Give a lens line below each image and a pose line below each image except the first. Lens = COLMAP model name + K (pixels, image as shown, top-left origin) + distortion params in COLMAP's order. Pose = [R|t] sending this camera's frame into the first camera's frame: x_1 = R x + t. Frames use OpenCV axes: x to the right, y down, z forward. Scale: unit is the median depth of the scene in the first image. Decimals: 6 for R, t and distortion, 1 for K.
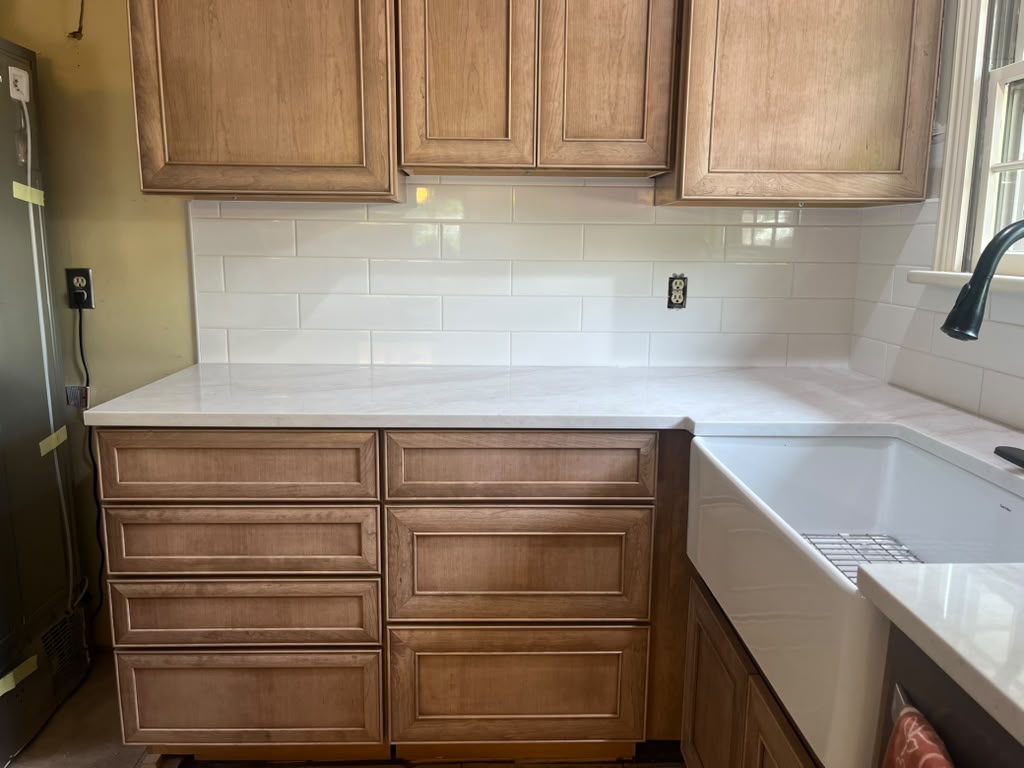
lens RADIAL K [[768.7, 0, 512.0], [0, 768.7, 384.0], [0, 0, 1]] dist [0.070485, -0.107016]
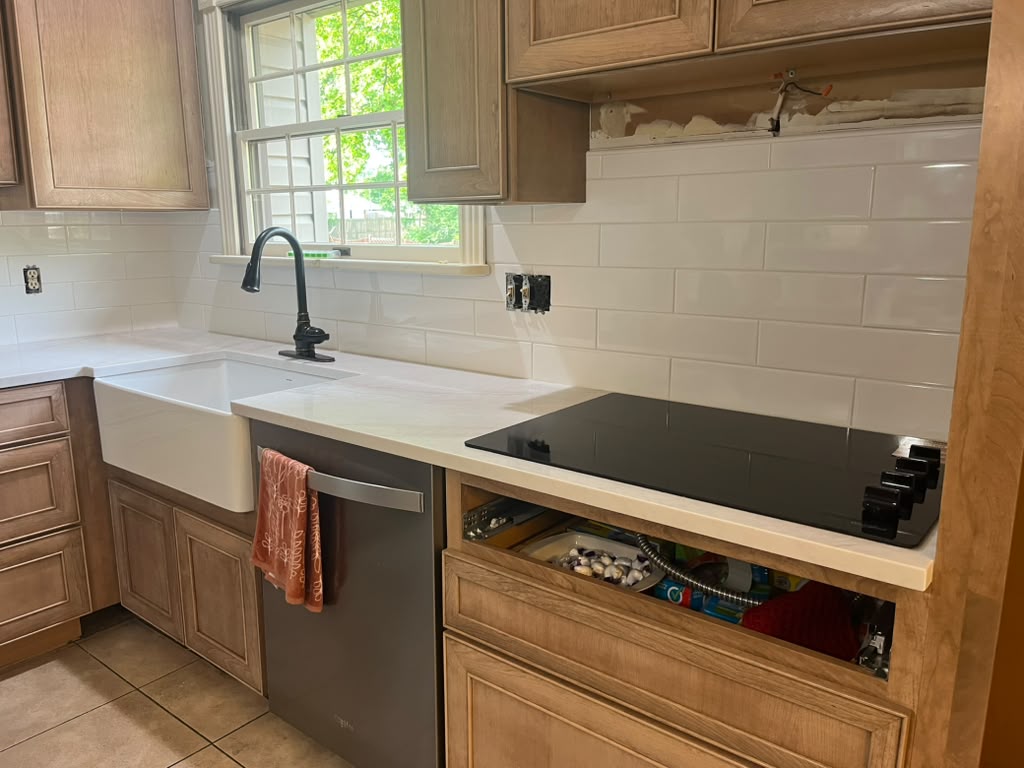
lens RADIAL K [[768.7, 0, 512.0], [0, 768.7, 384.0], [0, 0, 1]] dist [0.070485, -0.107016]
pose [[0.645454, -0.169285, 0.744803, -0.298862], [0.152462, 0.984061, 0.091540, 0.057282], [-0.748428, 0.054470, 0.660975, -0.464641]]
